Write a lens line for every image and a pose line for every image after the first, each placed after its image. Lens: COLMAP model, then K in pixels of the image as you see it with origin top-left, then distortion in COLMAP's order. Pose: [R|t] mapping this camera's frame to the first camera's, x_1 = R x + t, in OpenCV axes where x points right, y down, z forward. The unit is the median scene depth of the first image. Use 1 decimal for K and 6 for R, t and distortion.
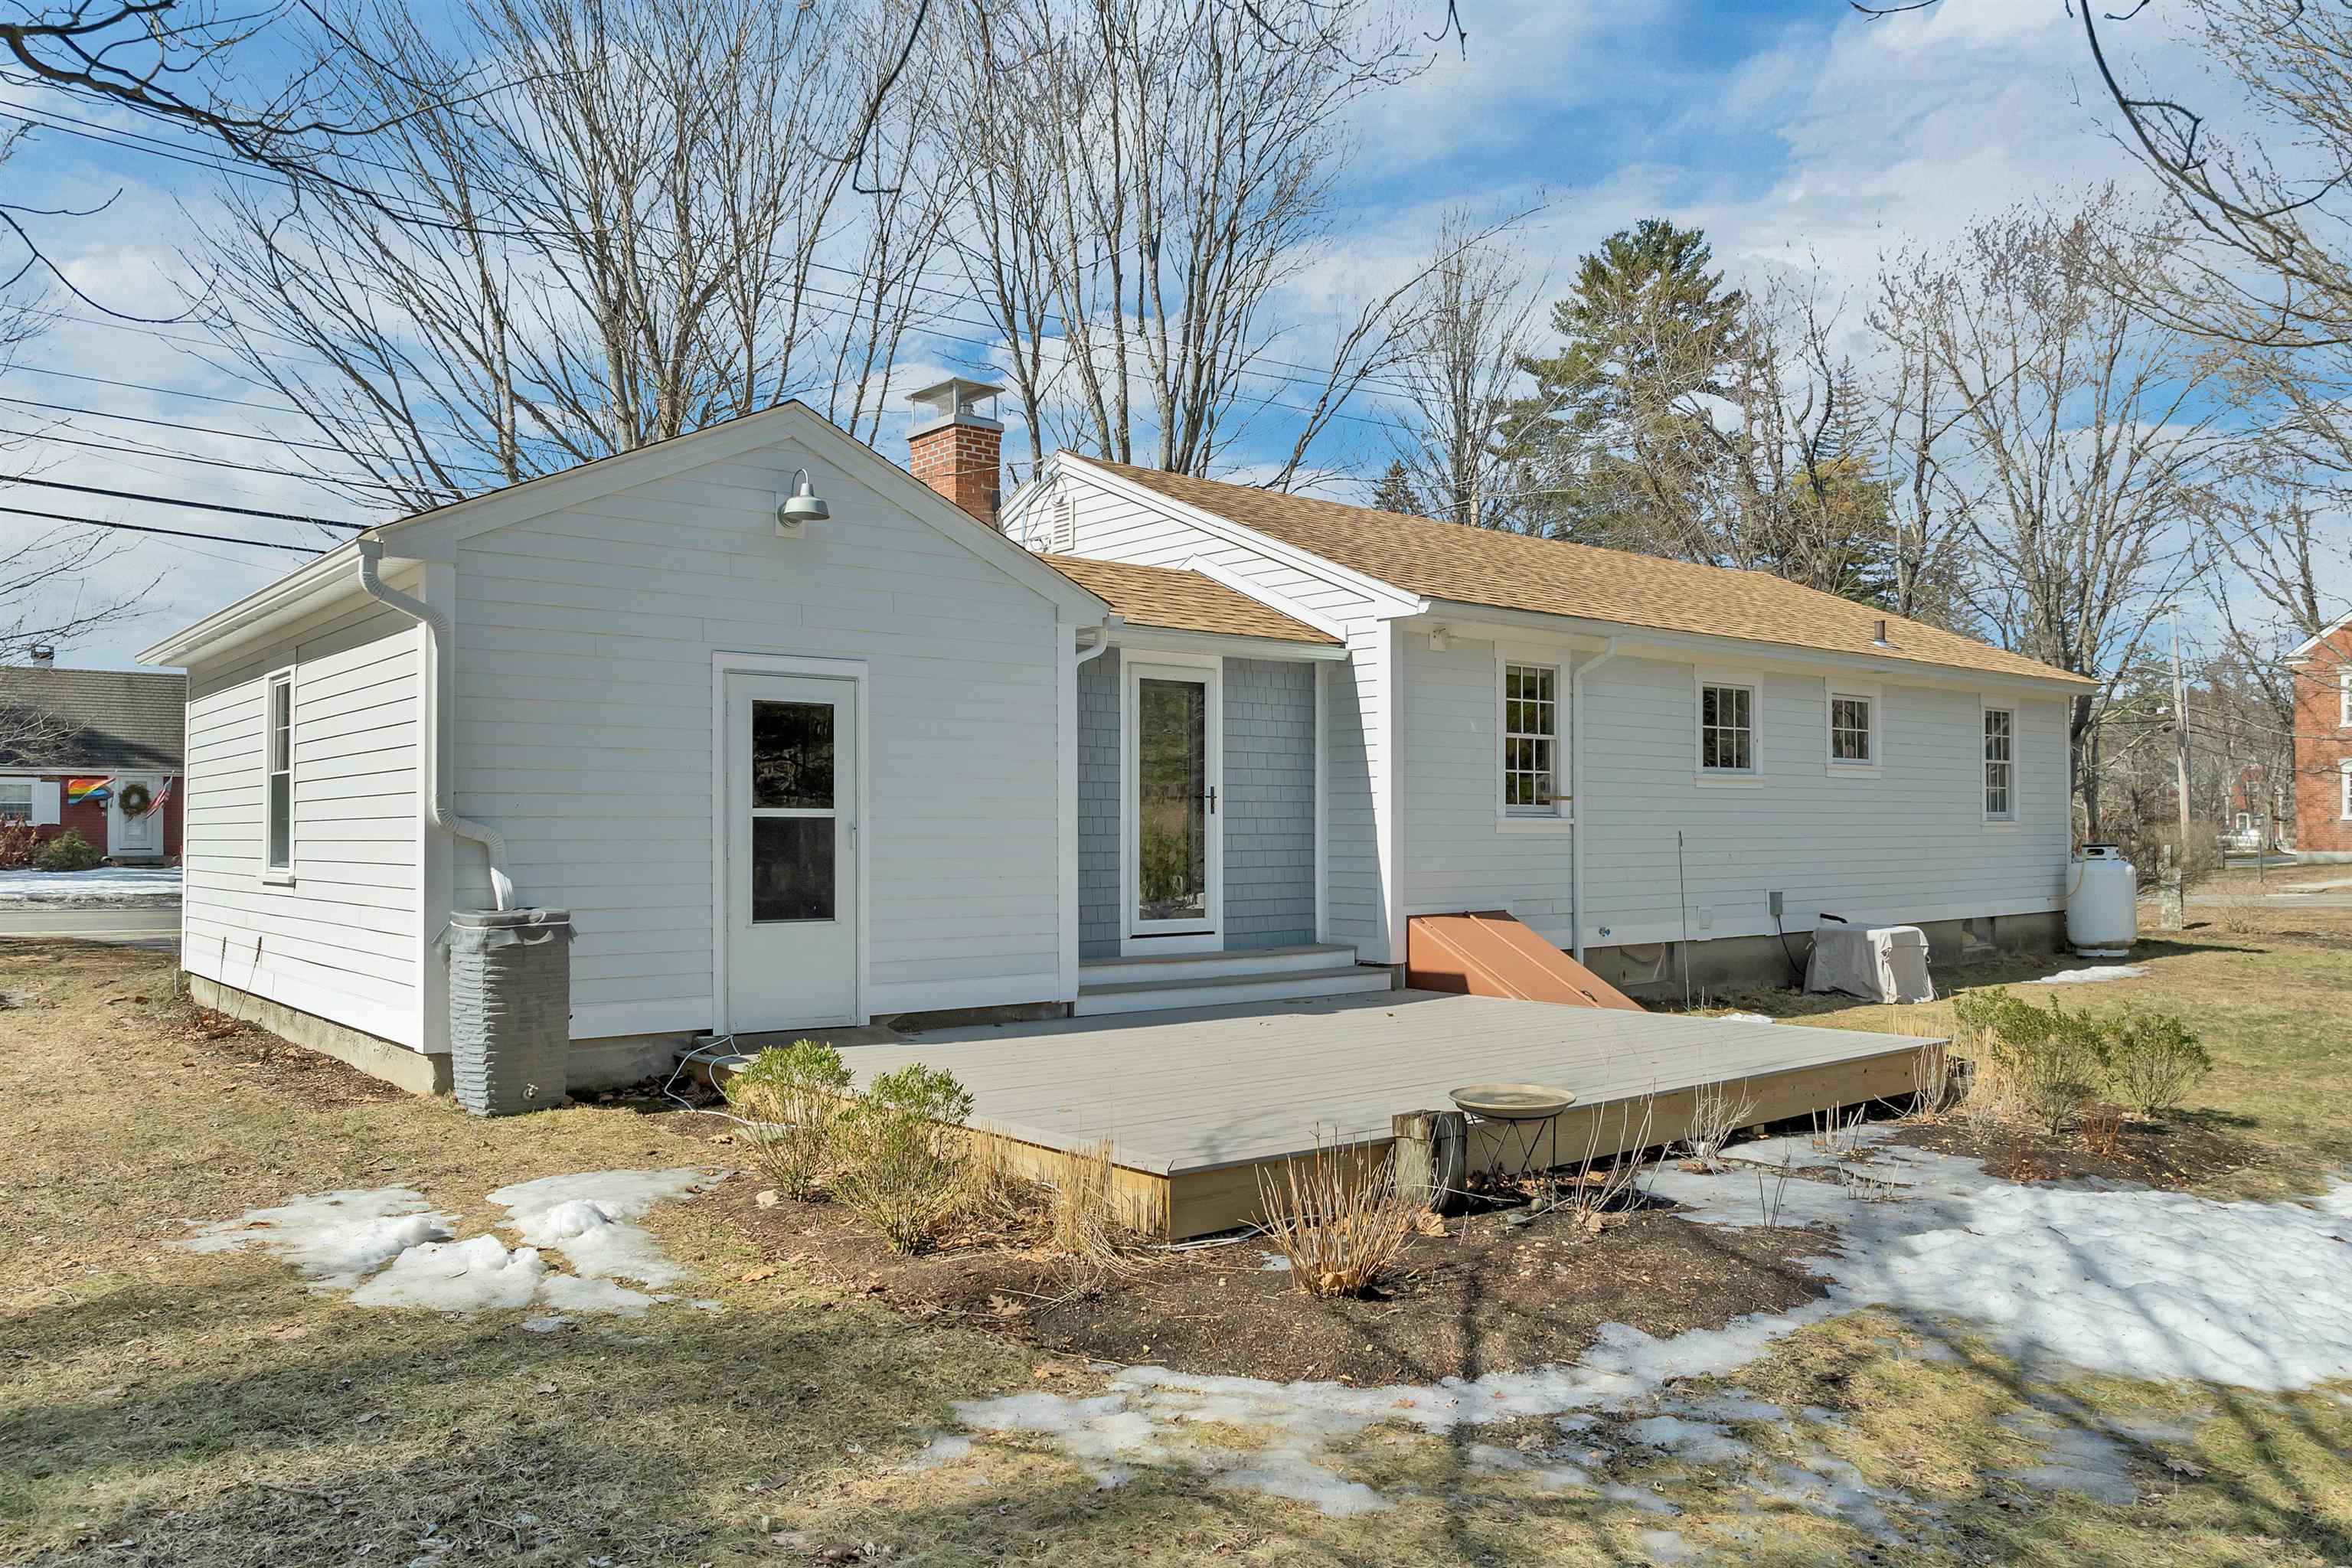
lens RADIAL K [[1672.9, 0, 1176.0], [0, 1672.9, 784.0], [0, 0, 1]] dist [0.001233, 0.000558]
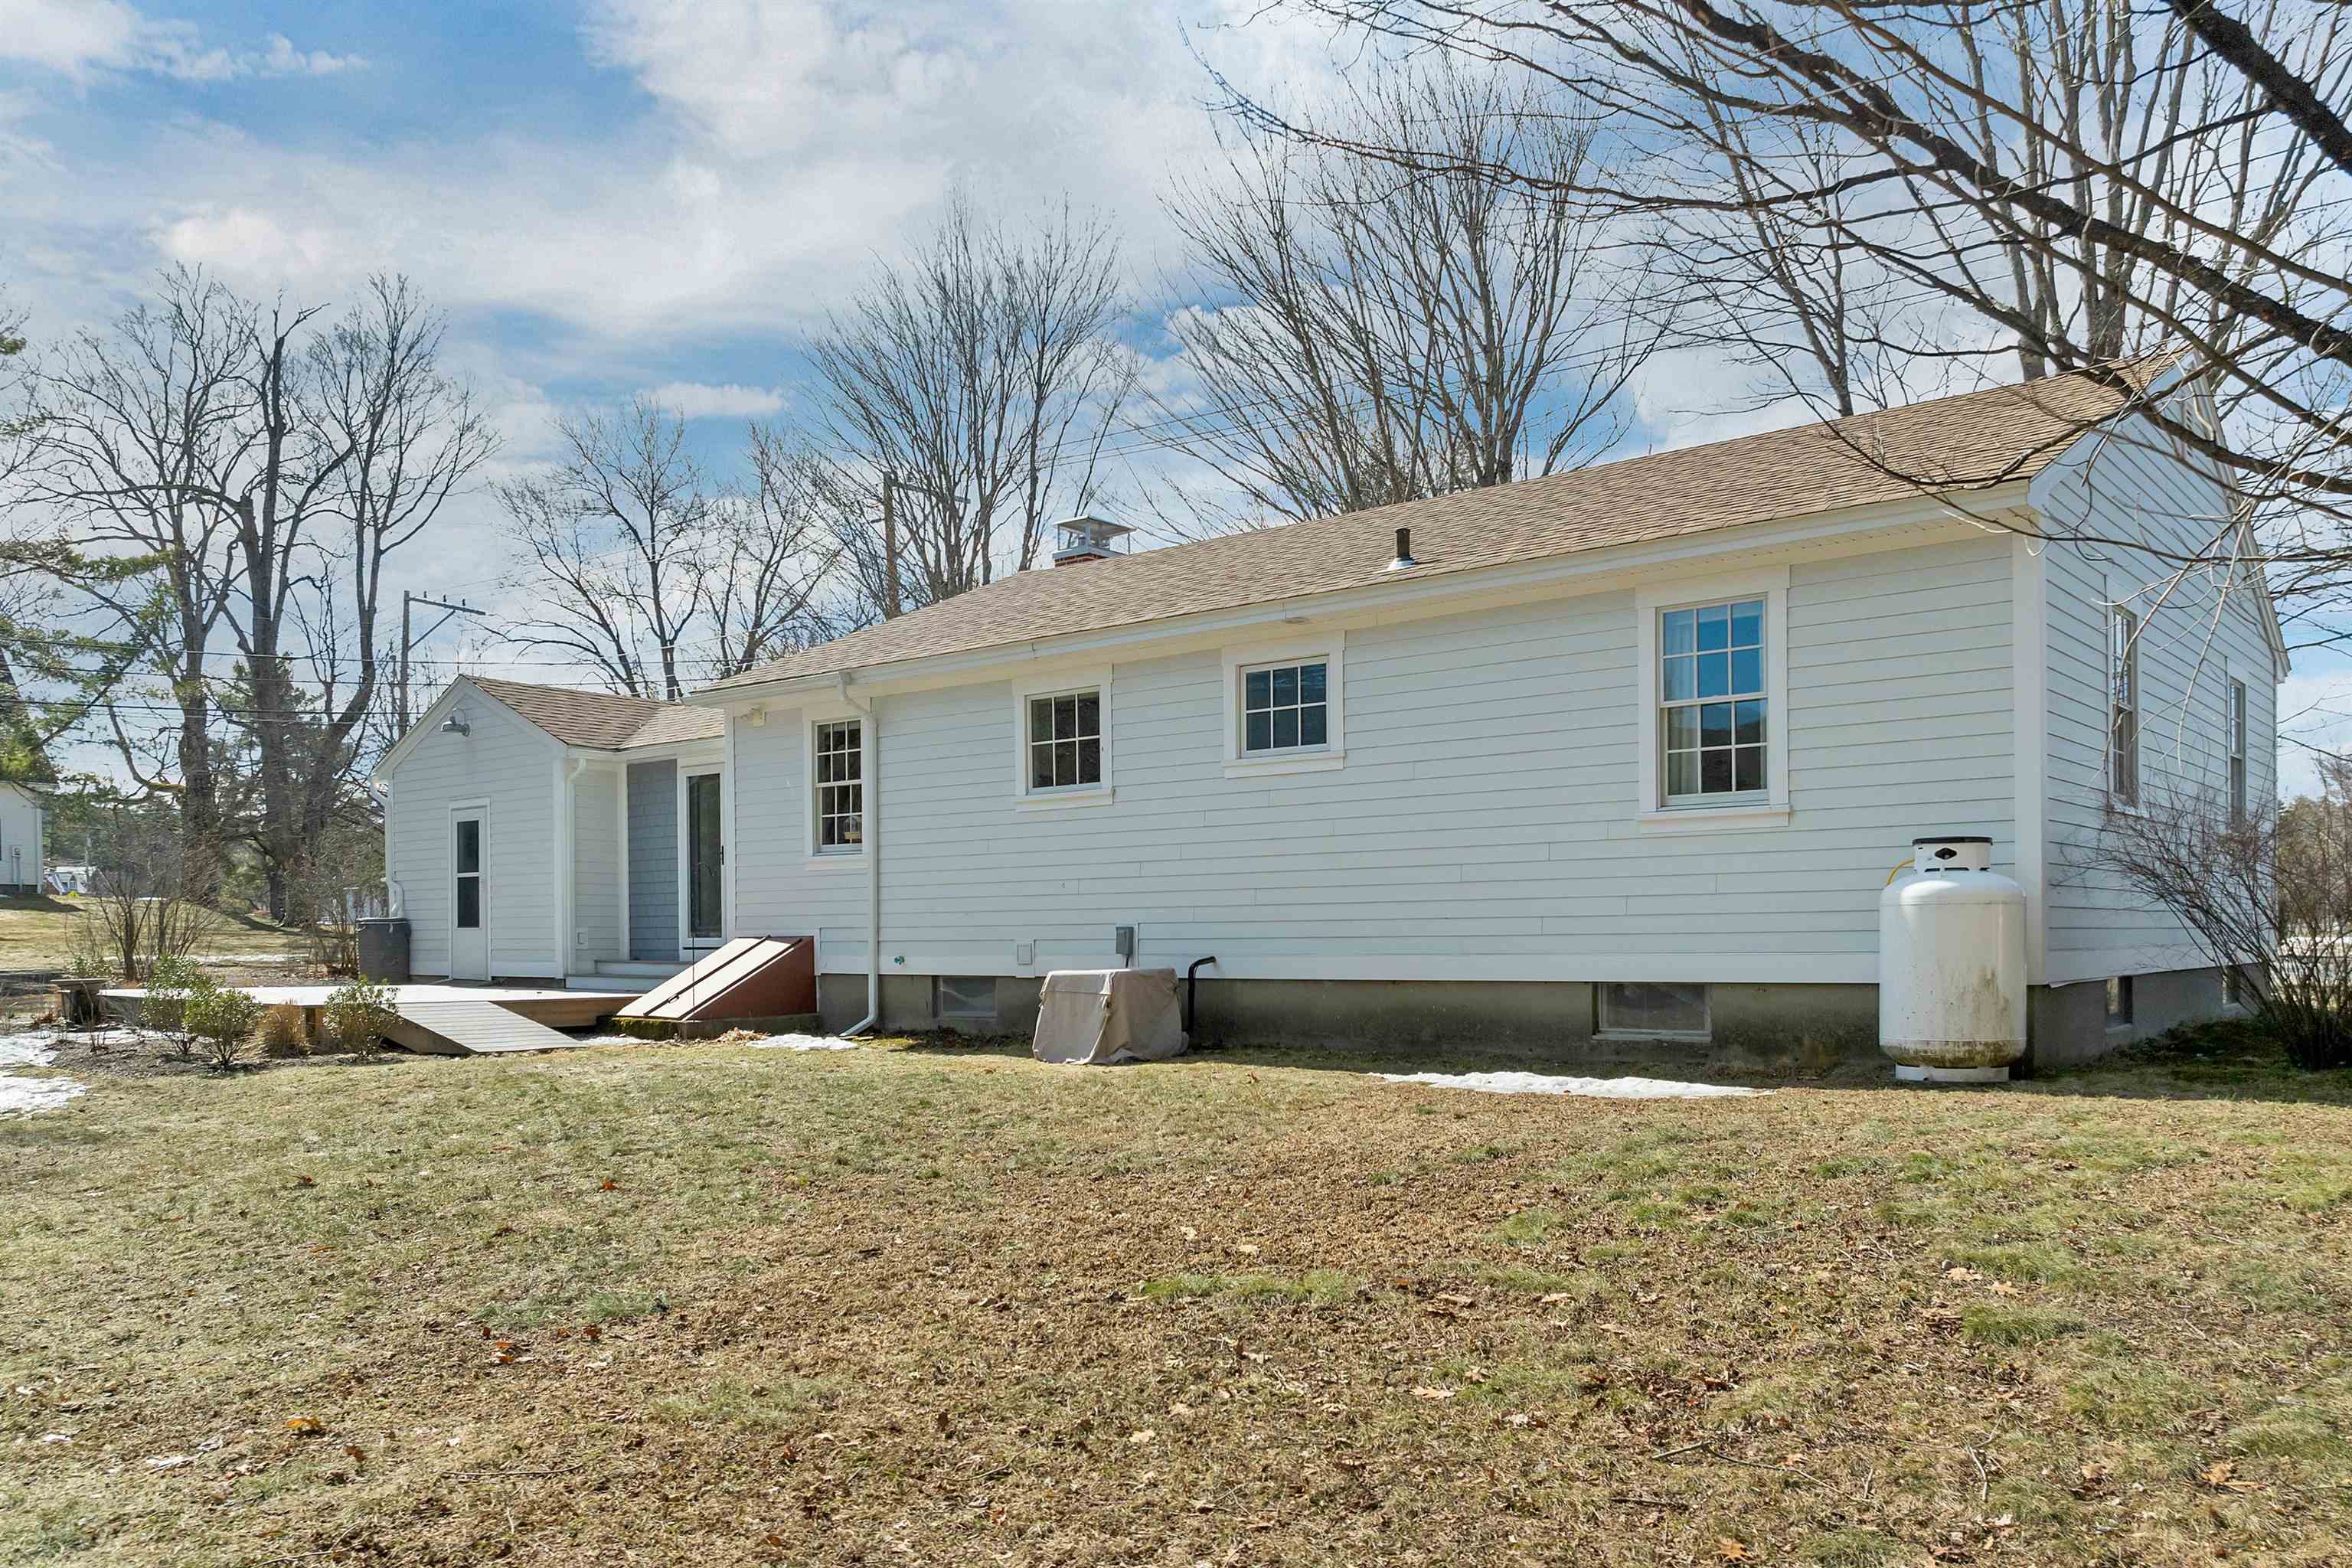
lens RADIAL K [[2045.0, 0, 1174.3], [0, 2045.0, 949.1], [0, 0, 1]] dist [0.000541, 0.012236]
pose [[0.111689, 0.010858, -0.993684, 1.859940], [0.040527, 0.999059, 0.015472, 0.082127], [0.992916, -0.041999, 0.111144, 1.234171]]
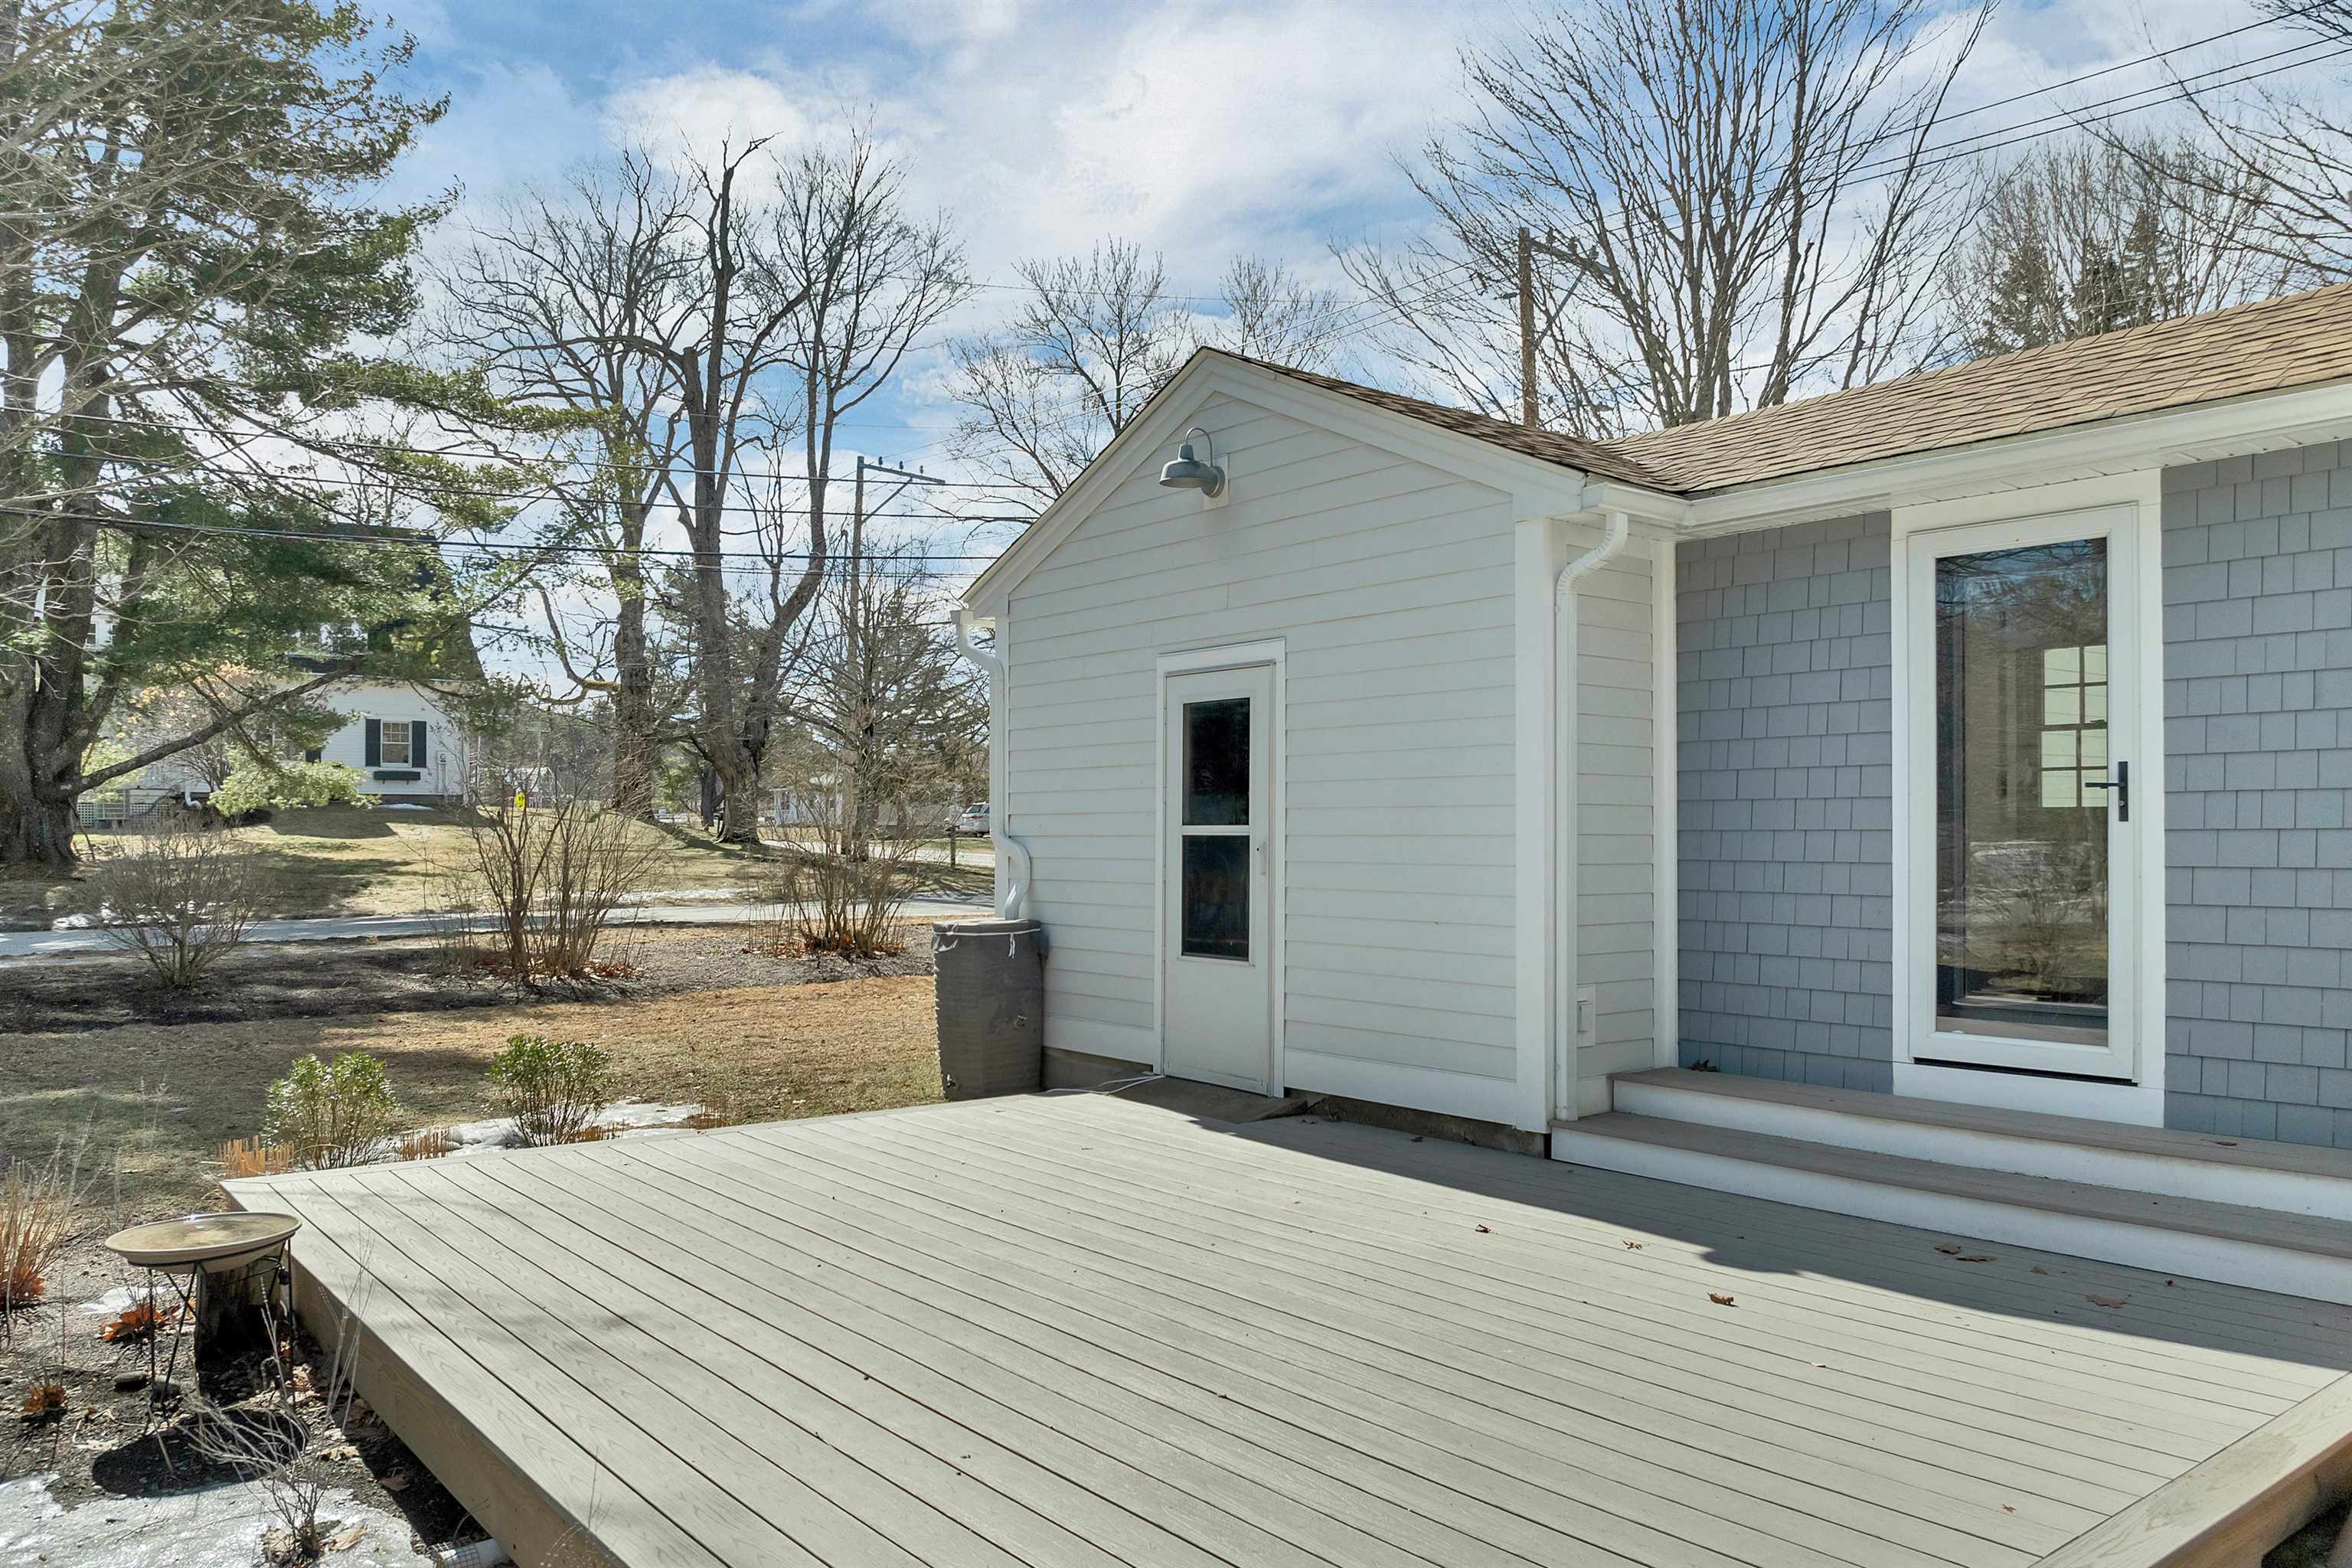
lens RADIAL K [[1808.6, 0, 1176.0], [0, 1808.6, 784.0], [0, 0, 1]] dist [-0.035814, -0.000499]
pose [[-0.042787, -0.019254, -0.998899, 0.540161], [0.033780, 0.999215, -0.020707, 0.009318], [0.998513, -0.034629, -0.042103, 0.794665]]
